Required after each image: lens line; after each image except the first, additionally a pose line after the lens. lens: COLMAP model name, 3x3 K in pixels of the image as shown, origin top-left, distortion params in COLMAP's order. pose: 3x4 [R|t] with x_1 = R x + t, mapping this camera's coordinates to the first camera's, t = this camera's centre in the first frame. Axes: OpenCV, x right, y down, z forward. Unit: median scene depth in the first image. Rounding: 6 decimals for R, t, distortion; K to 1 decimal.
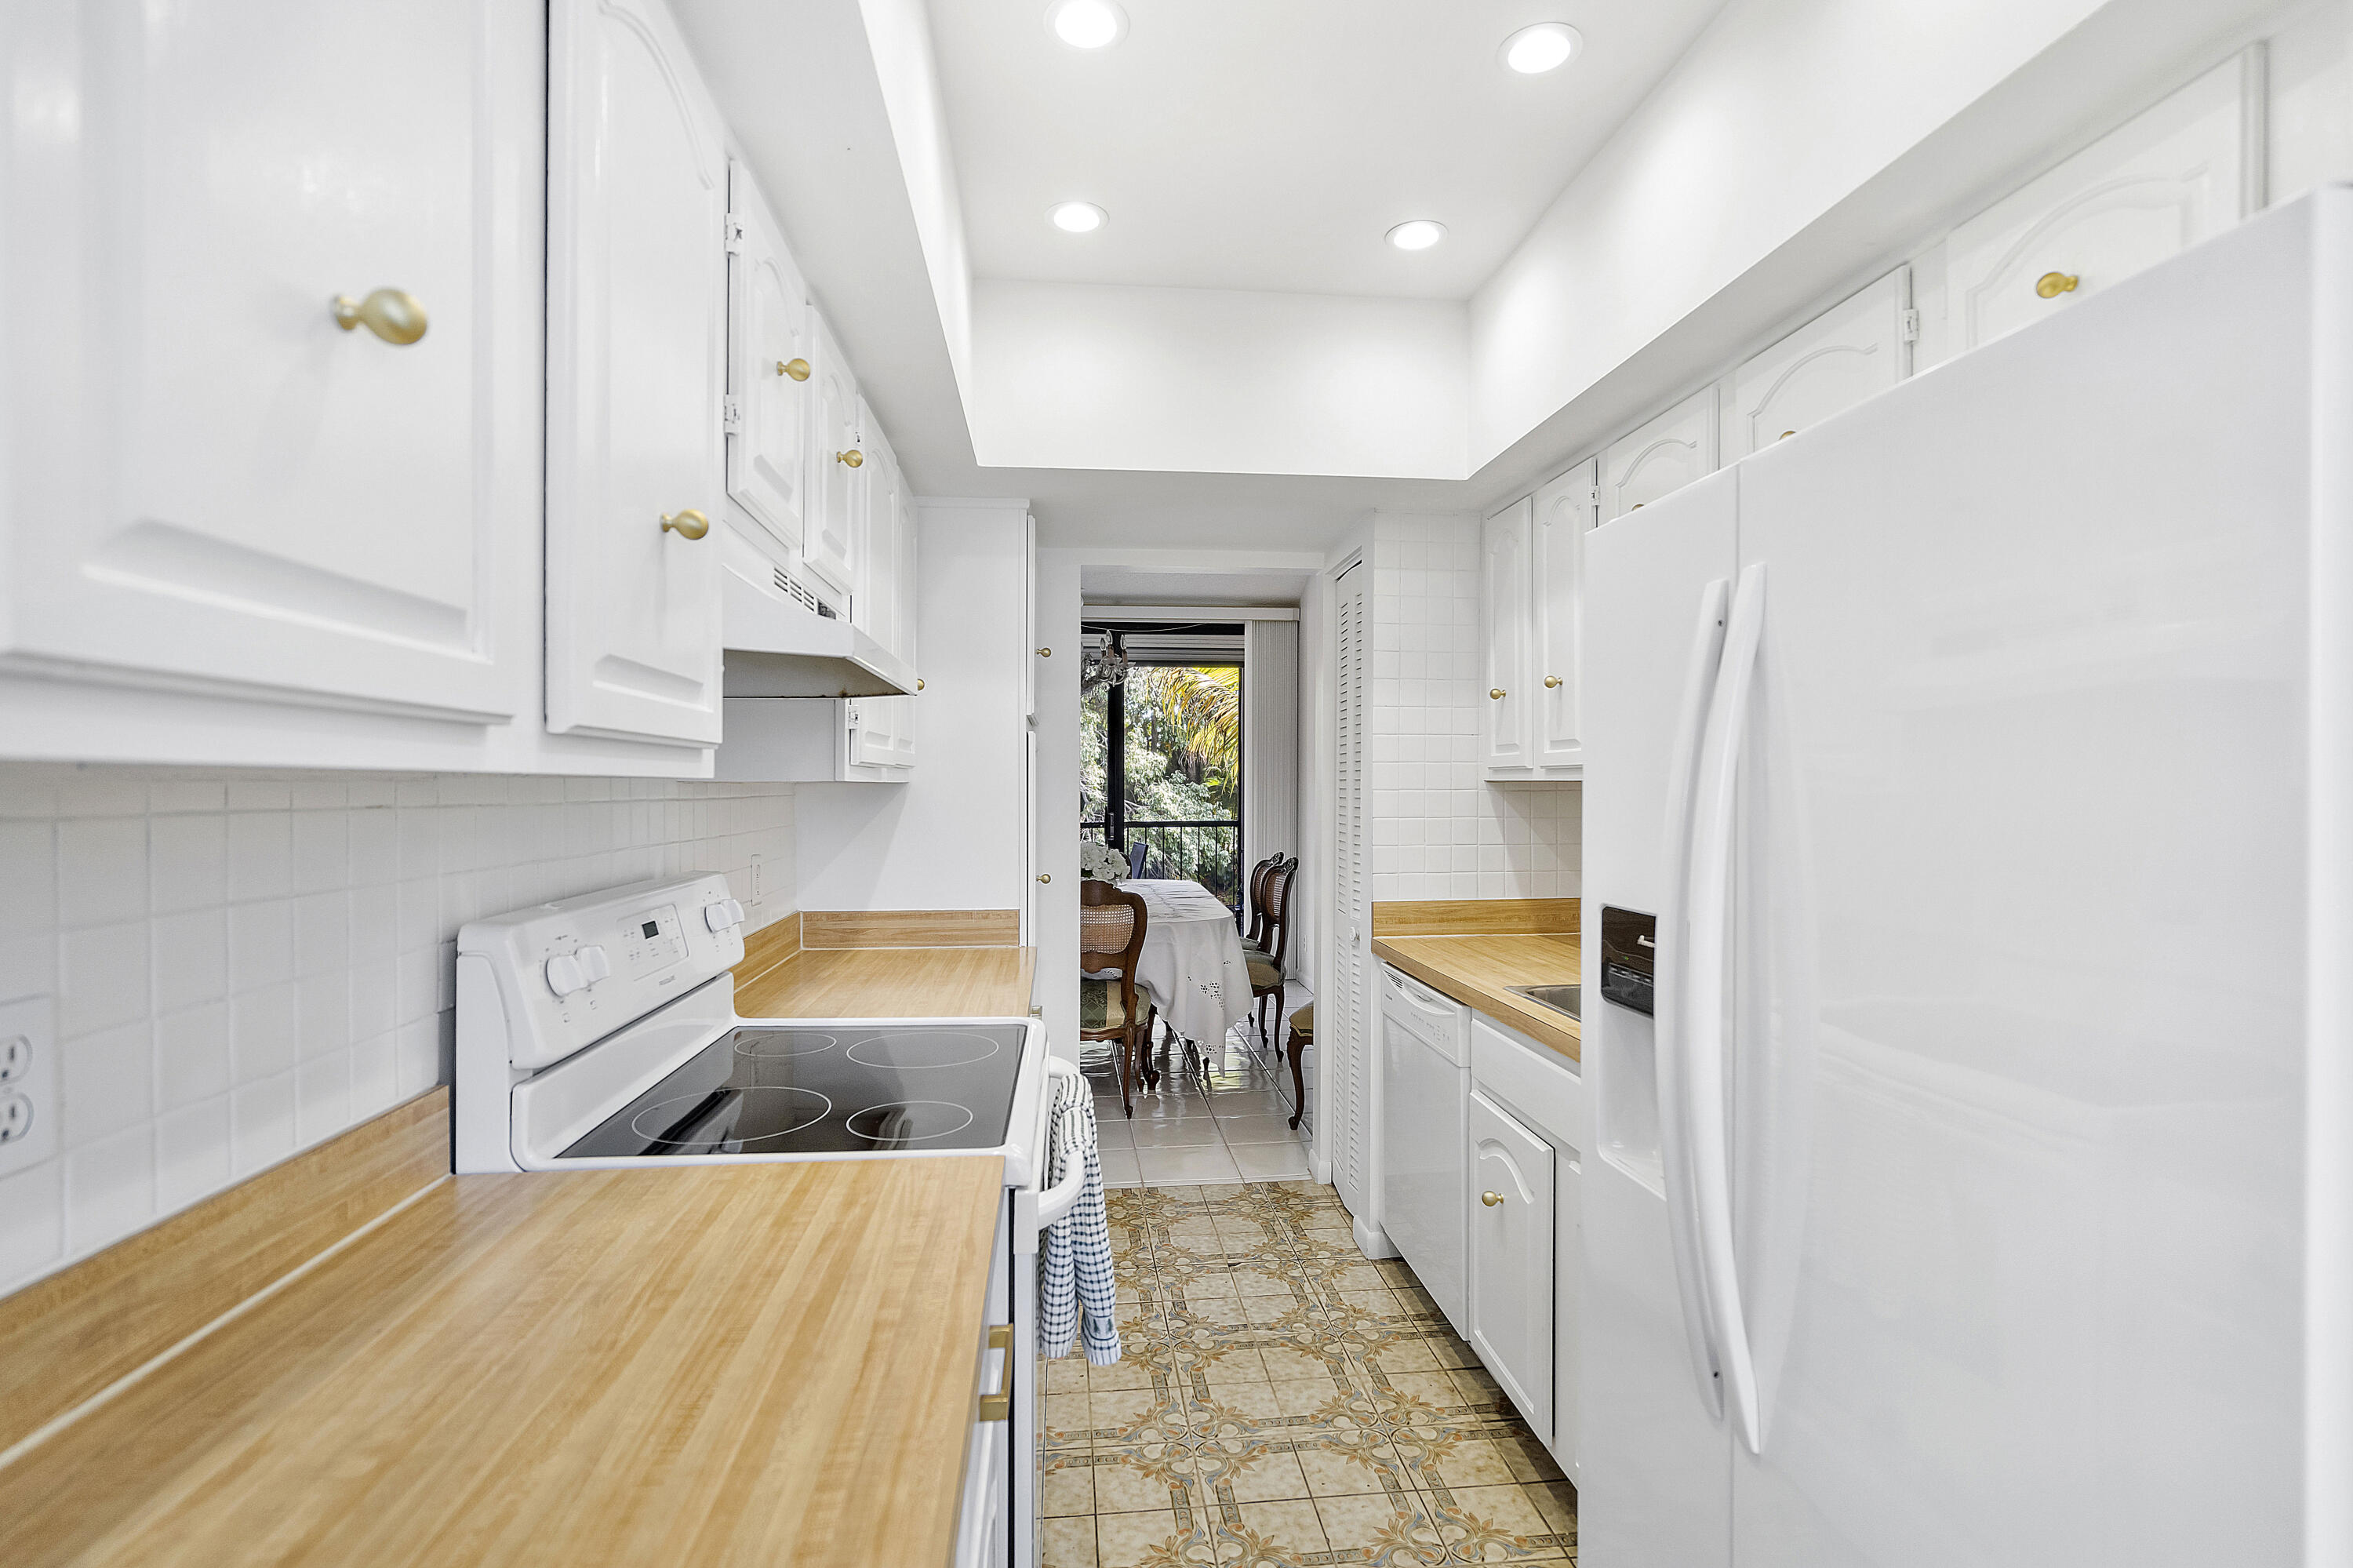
lens RADIAL K [[1087.5, 0, 1172.6], [0, 1087.5, 798.0], [0, 0, 1]] dist [0.000500, 0.000174]
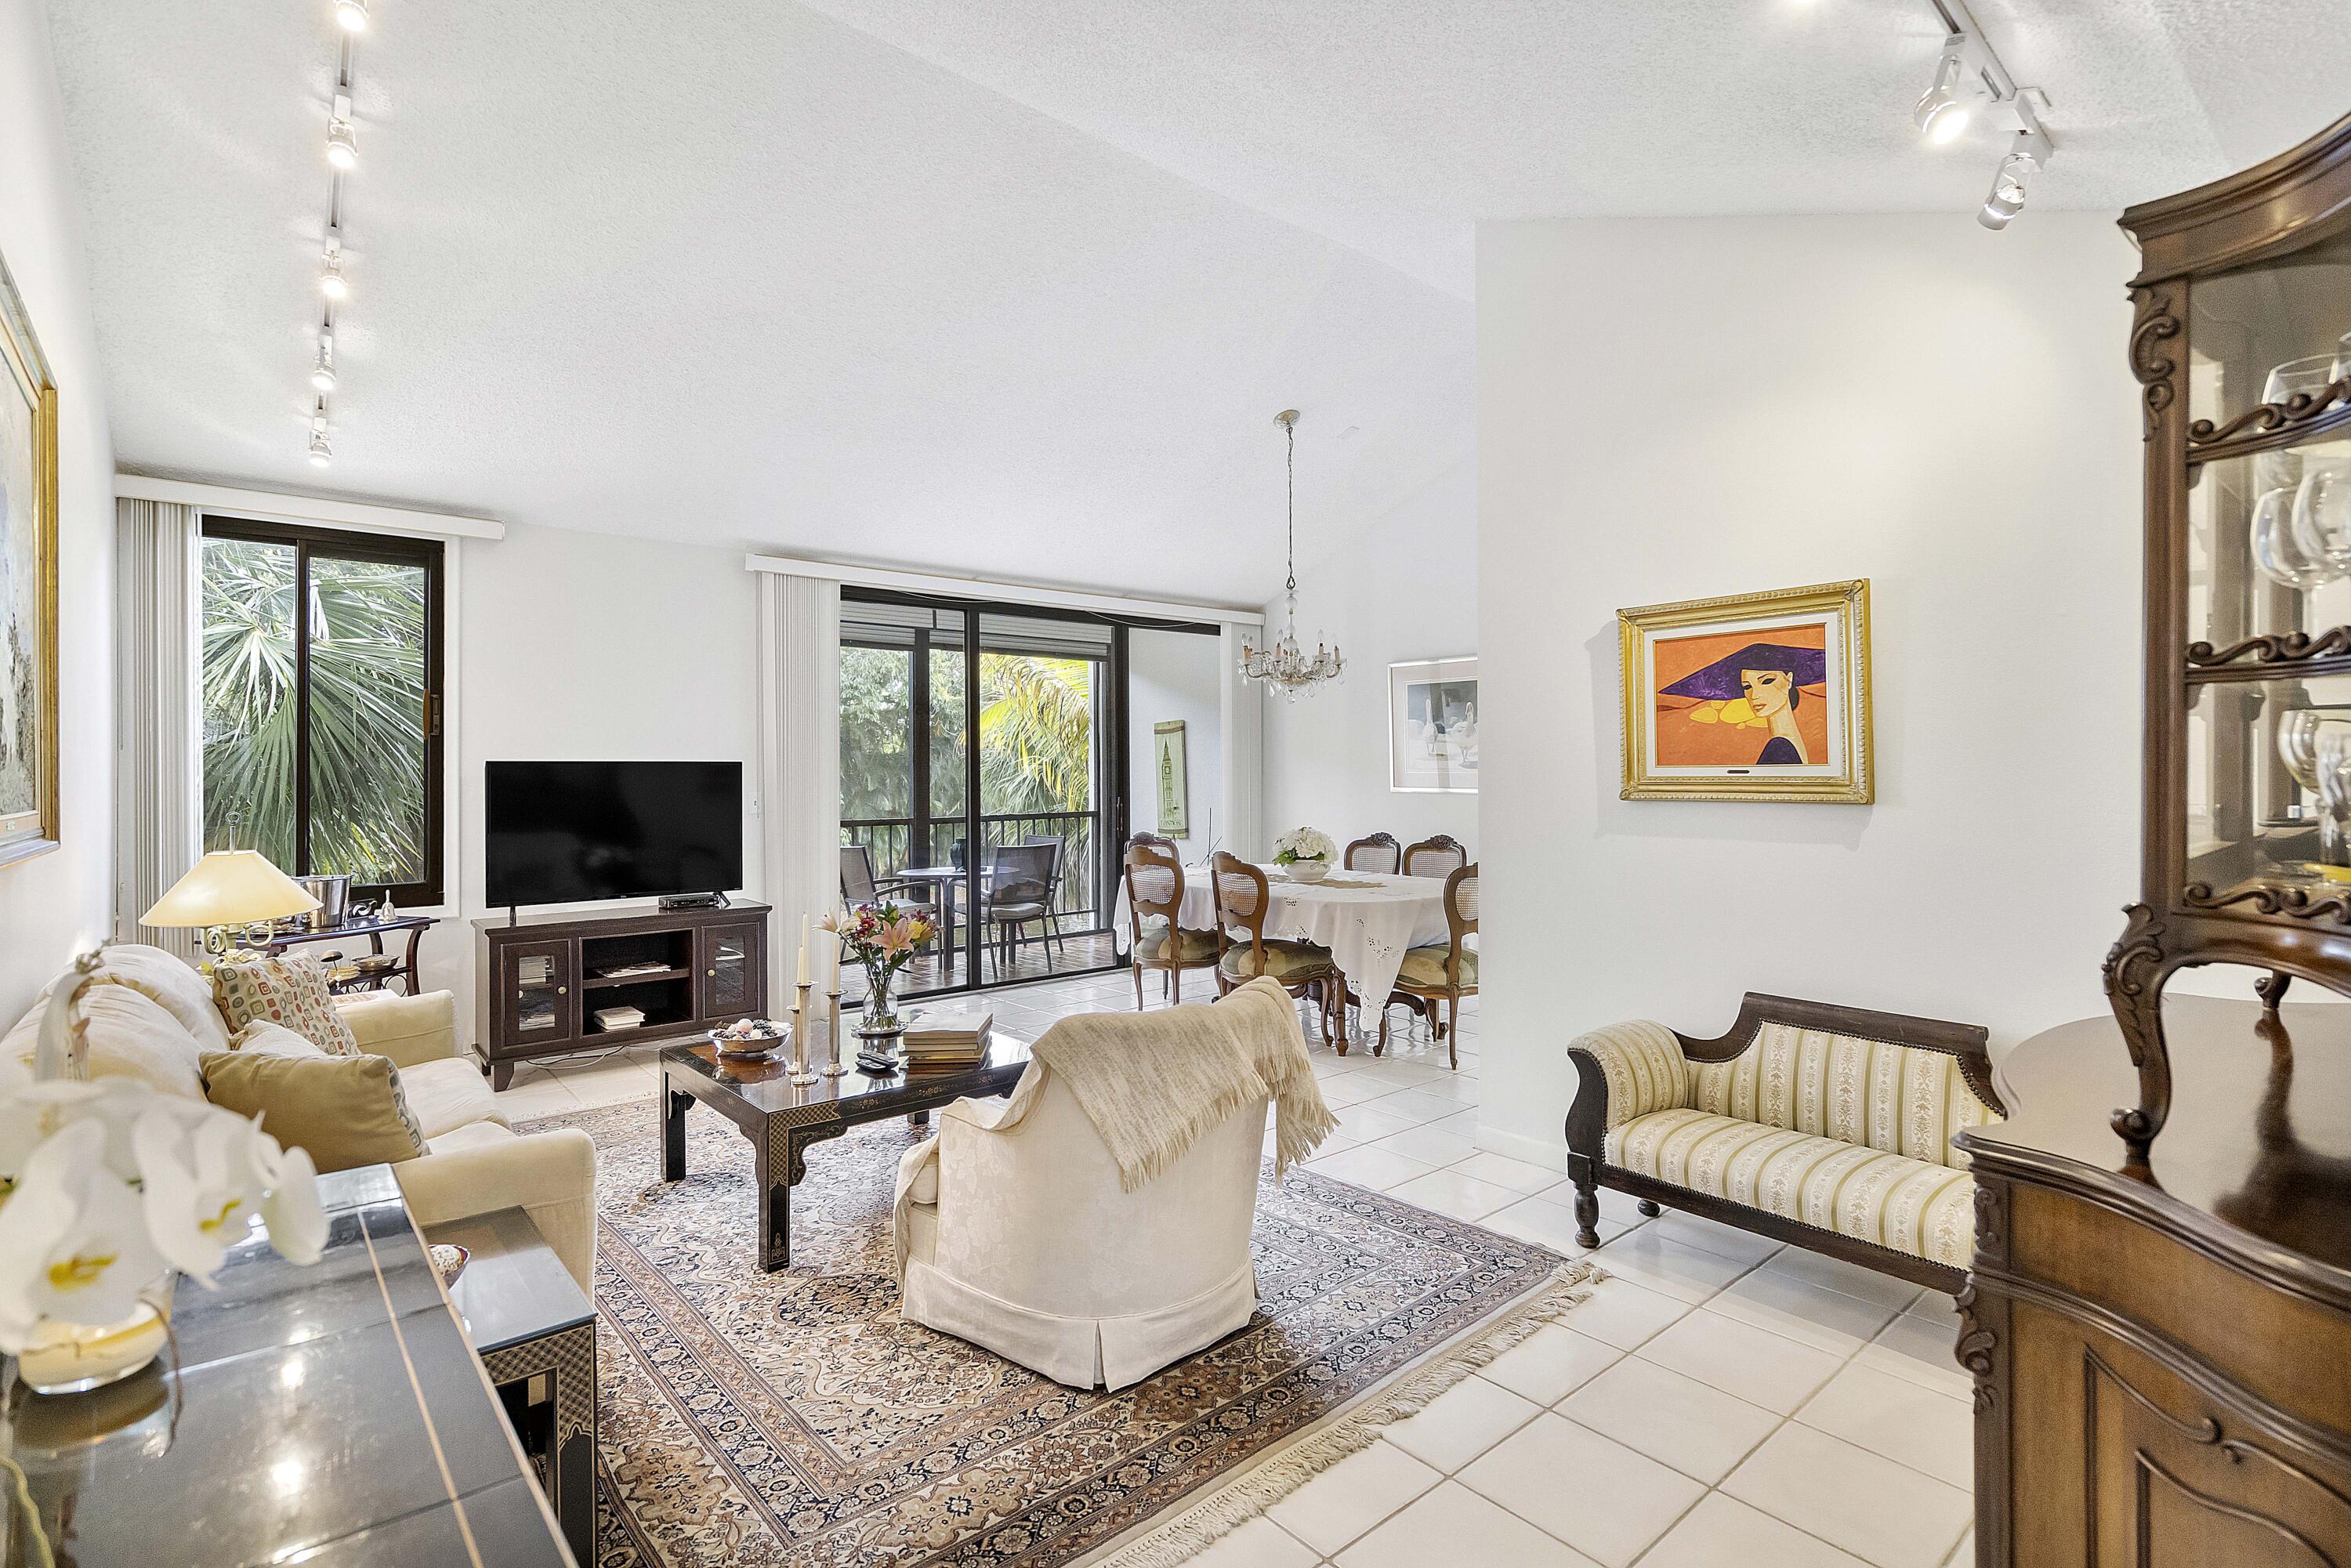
lens RADIAL K [[1093.6, 0, 1178.1], [0, 1093.6, 781.7], [0, 0, 1]] dist [0.000412, 0.000498]
pose [[0.826359, -0.011459, 0.563028, -1.319235], [0.015610, 0.999875, -0.002561, -0.002382], [-0.562928, 0.010905, 0.826434, 0.269538]]
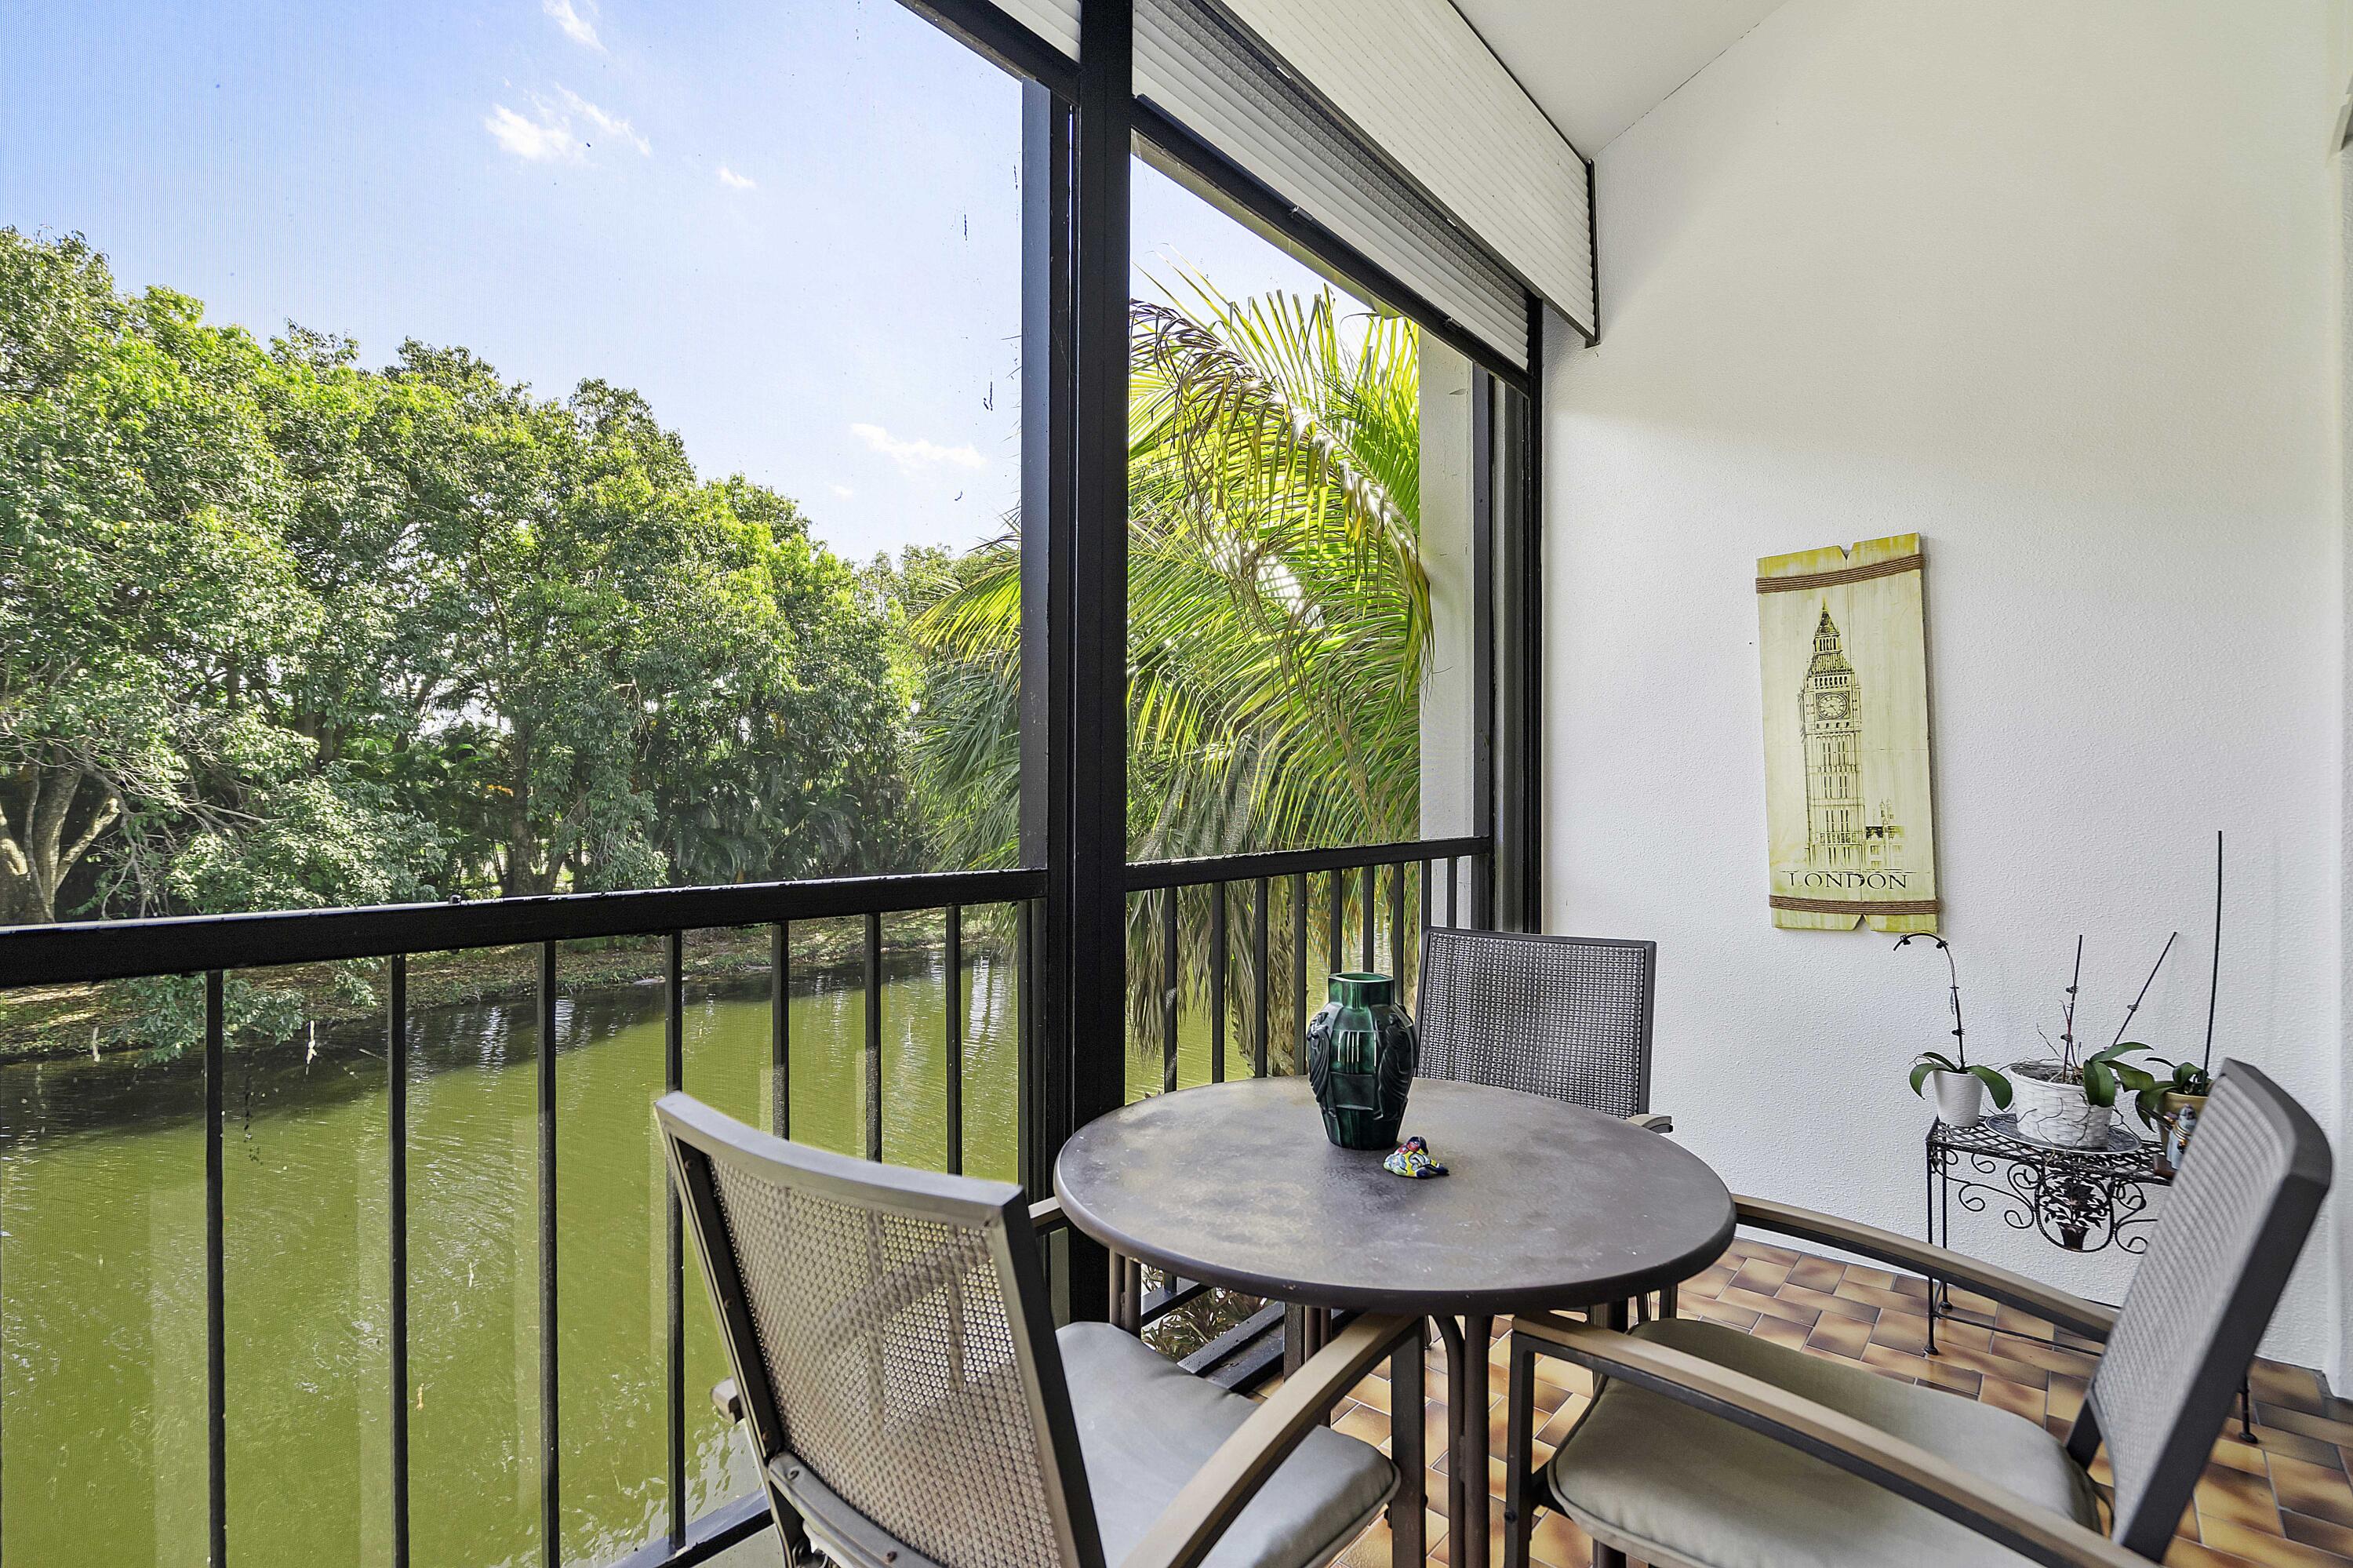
lens RADIAL K [[1082.4, 0, 1169.5], [0, 1082.4, 796.0], [0, 0, 1]] dist [0.000854, 0.000568]
pose [[0.733003, -0.000378, 0.680225, -0.722951], [0.007296, 0.999947, -0.007306, 0.032617], [-0.680186, 0.010318, 0.732967, 2.315205]]
